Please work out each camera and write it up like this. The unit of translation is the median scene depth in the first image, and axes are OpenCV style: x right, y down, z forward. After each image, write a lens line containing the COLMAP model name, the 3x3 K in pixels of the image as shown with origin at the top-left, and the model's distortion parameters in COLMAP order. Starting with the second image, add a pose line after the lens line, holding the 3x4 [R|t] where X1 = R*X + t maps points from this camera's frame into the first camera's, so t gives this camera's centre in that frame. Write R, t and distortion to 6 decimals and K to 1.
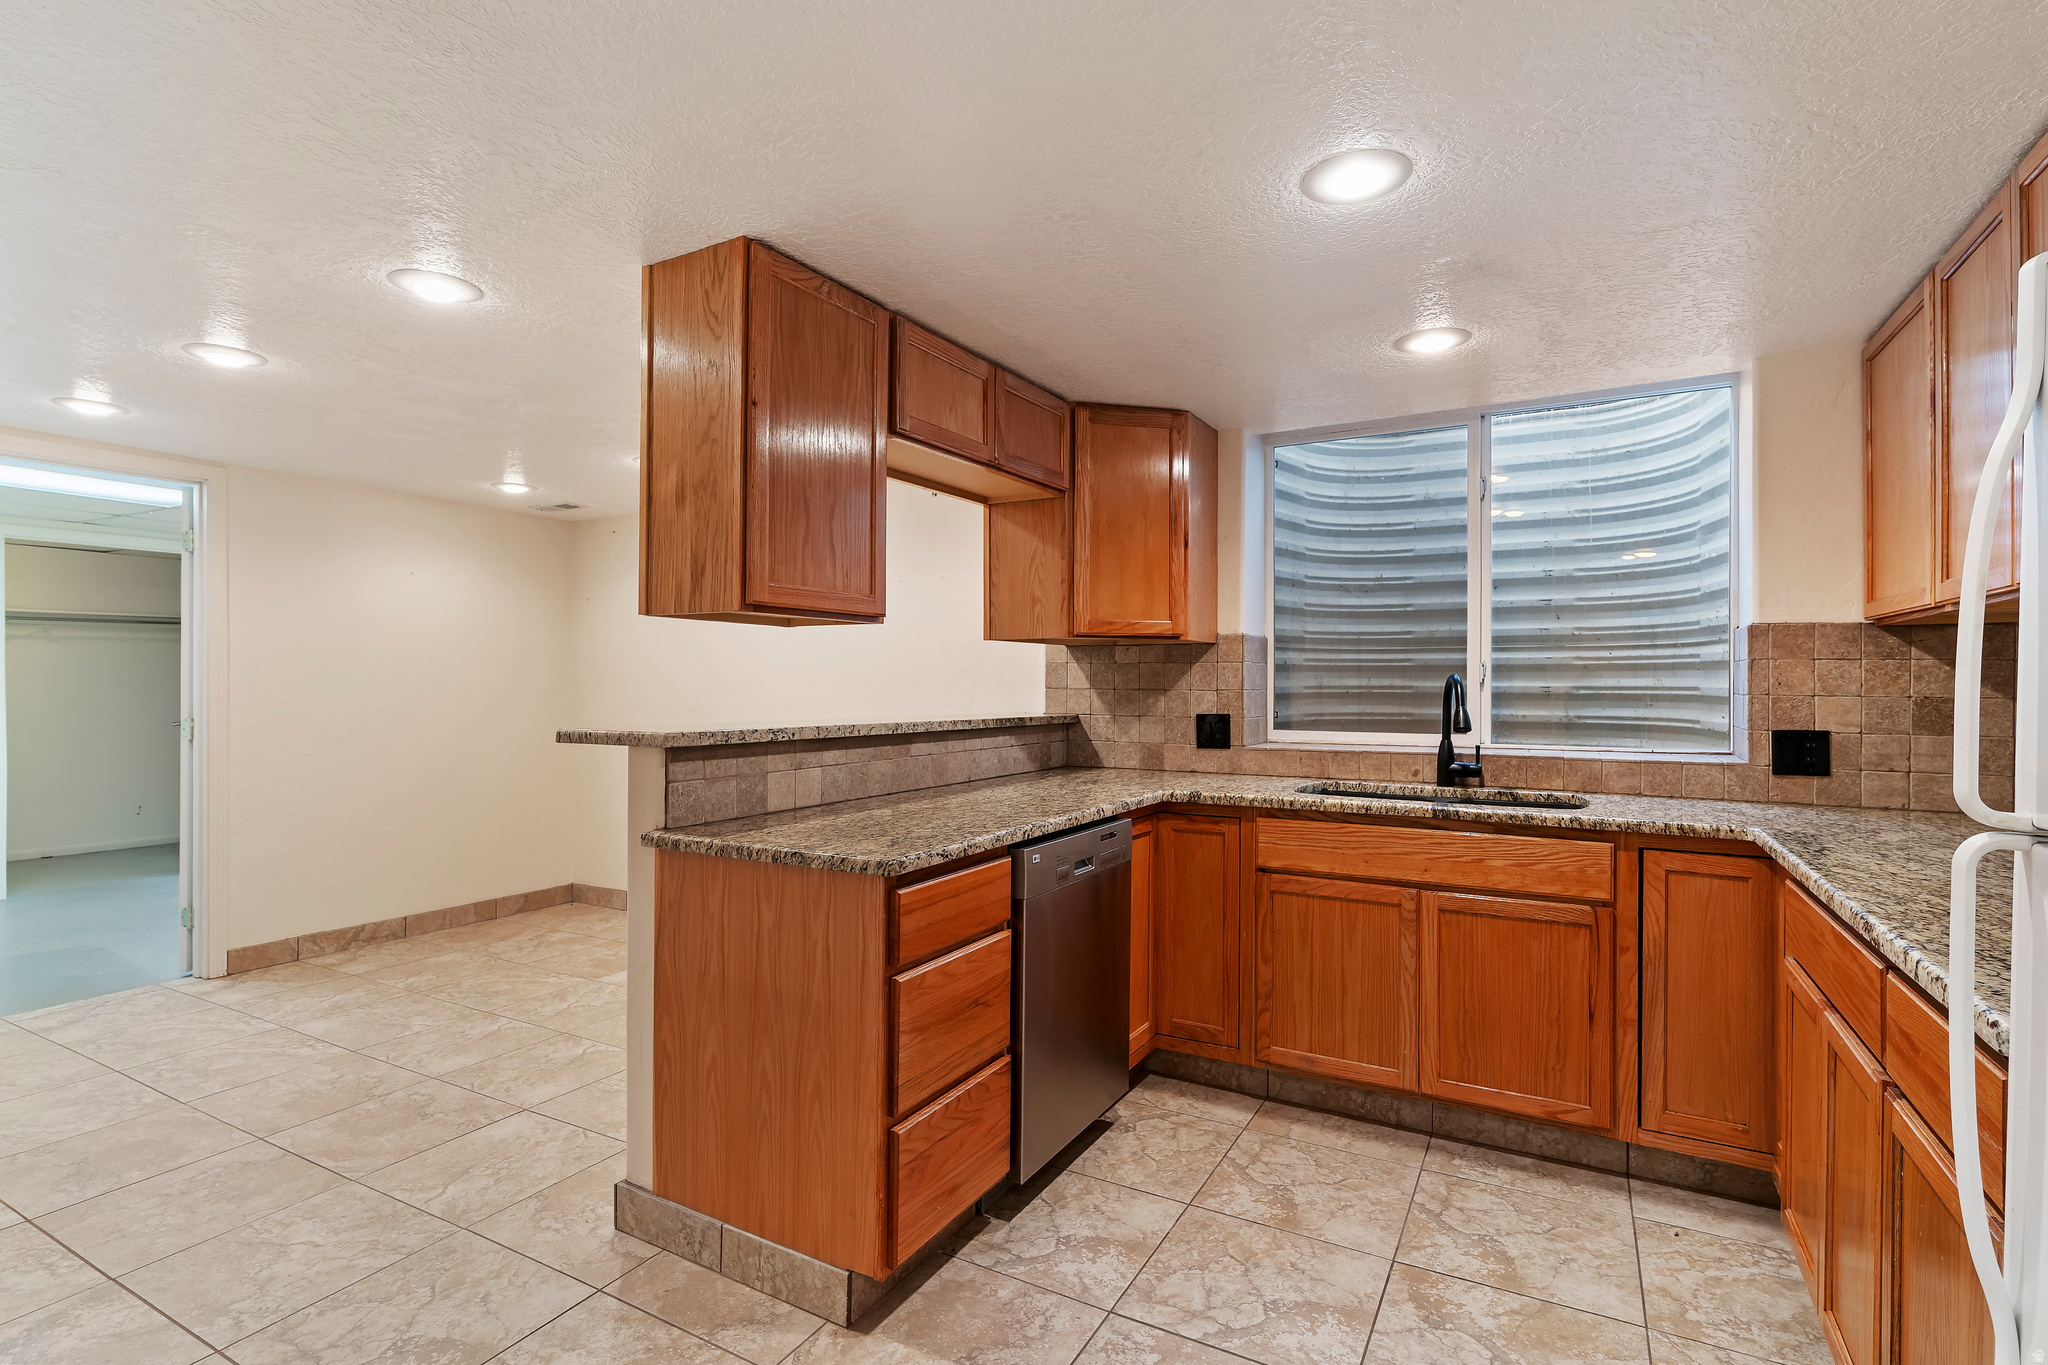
lens RADIAL K [[975.5, 0, 1023.9], [0, 975.5, 692.2], [0, 0, 1]] dist [0.001727, -0.001183]
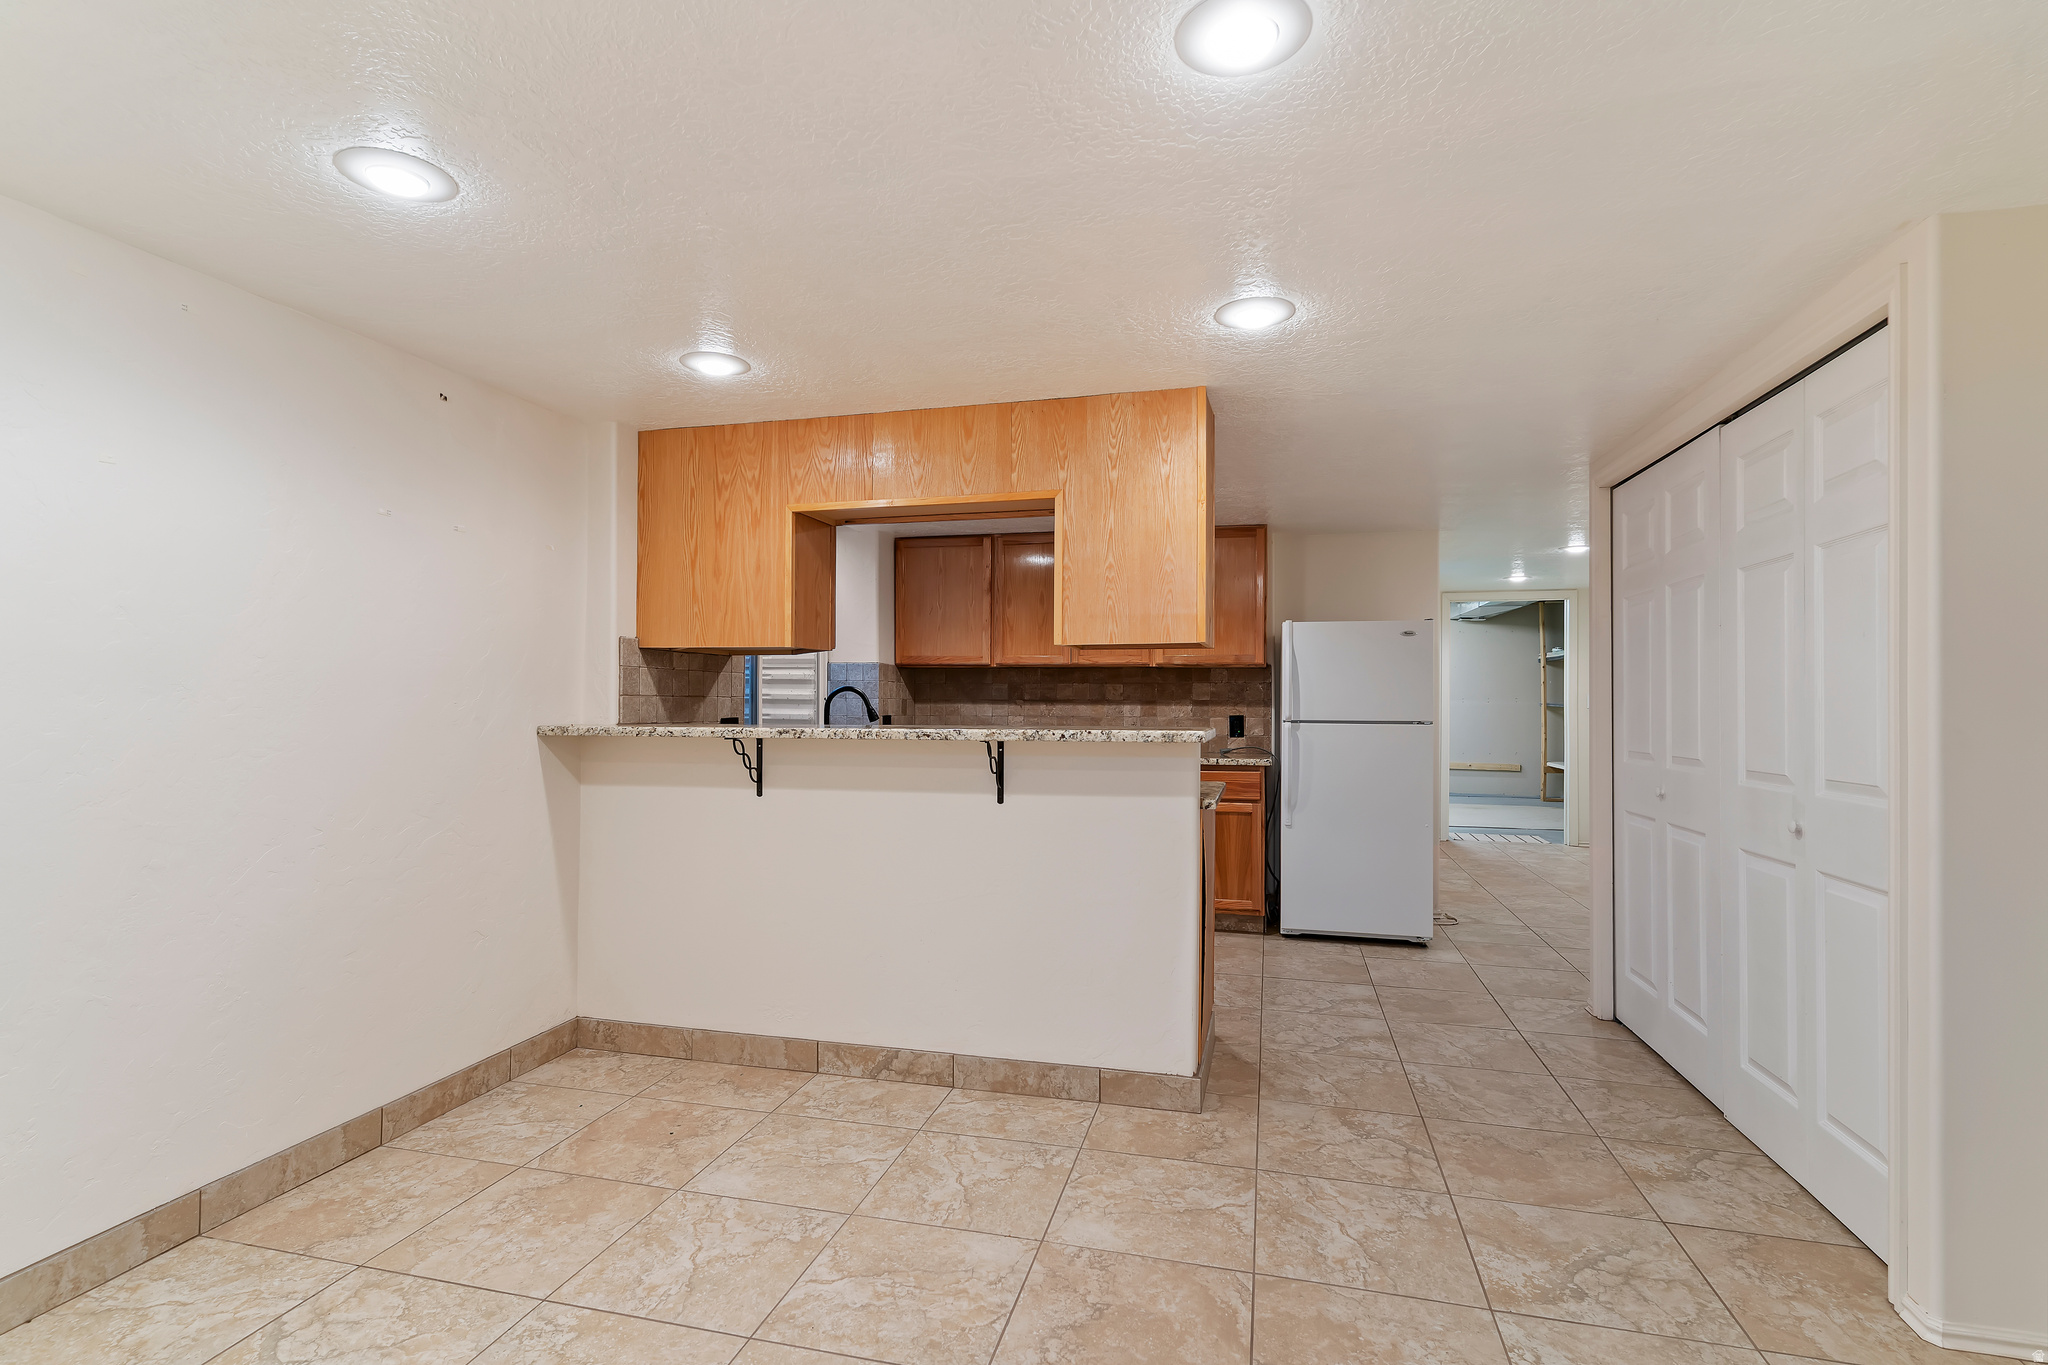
lens RADIAL K [[975.5, 0, 1023.9], [0, 975.5, 692.2], [0, 0, 1]] dist [0.001727, -0.001183]
pose [[-0.254275, 0.002991, 0.967127, -1.342646], [0.002749, 0.999993, -0.002370, -0.005142], [-0.967128, 0.002056, -0.254282, 1.294560]]
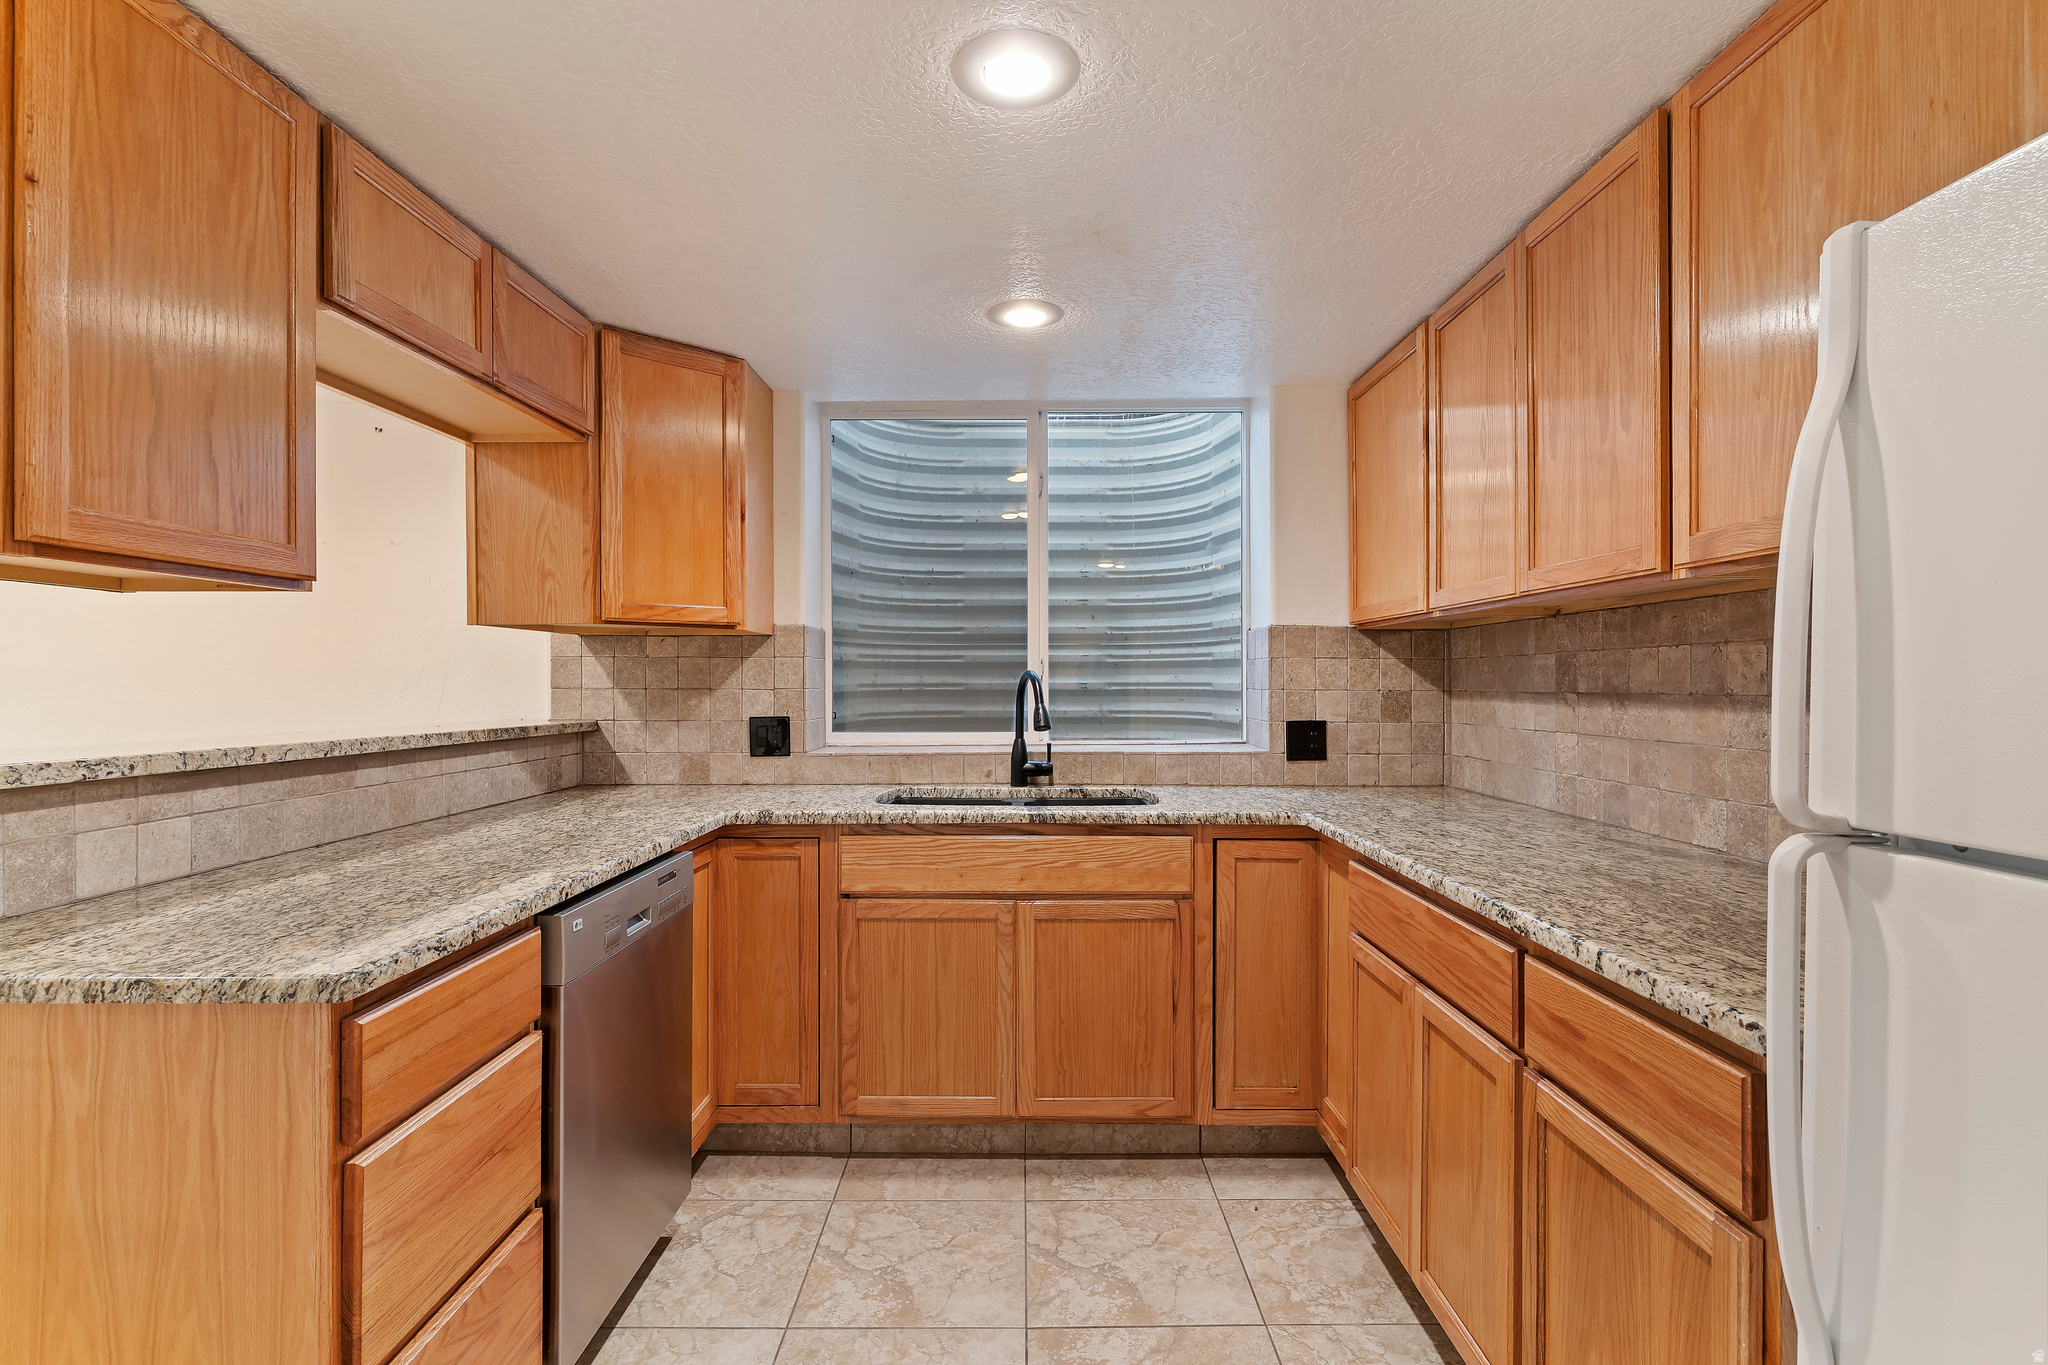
lens RADIAL K [[975.5, 0, 1023.9], [0, 975.5, 692.2], [0, 0, 1]] dist [0.001727, -0.001183]
pose [[0.874315, -0.009435, 0.485268, -0.039819], [0.008559, 0.999955, 0.004021, -0.001256], [-0.485284, 0.000638, 0.874356, 0.175943]]
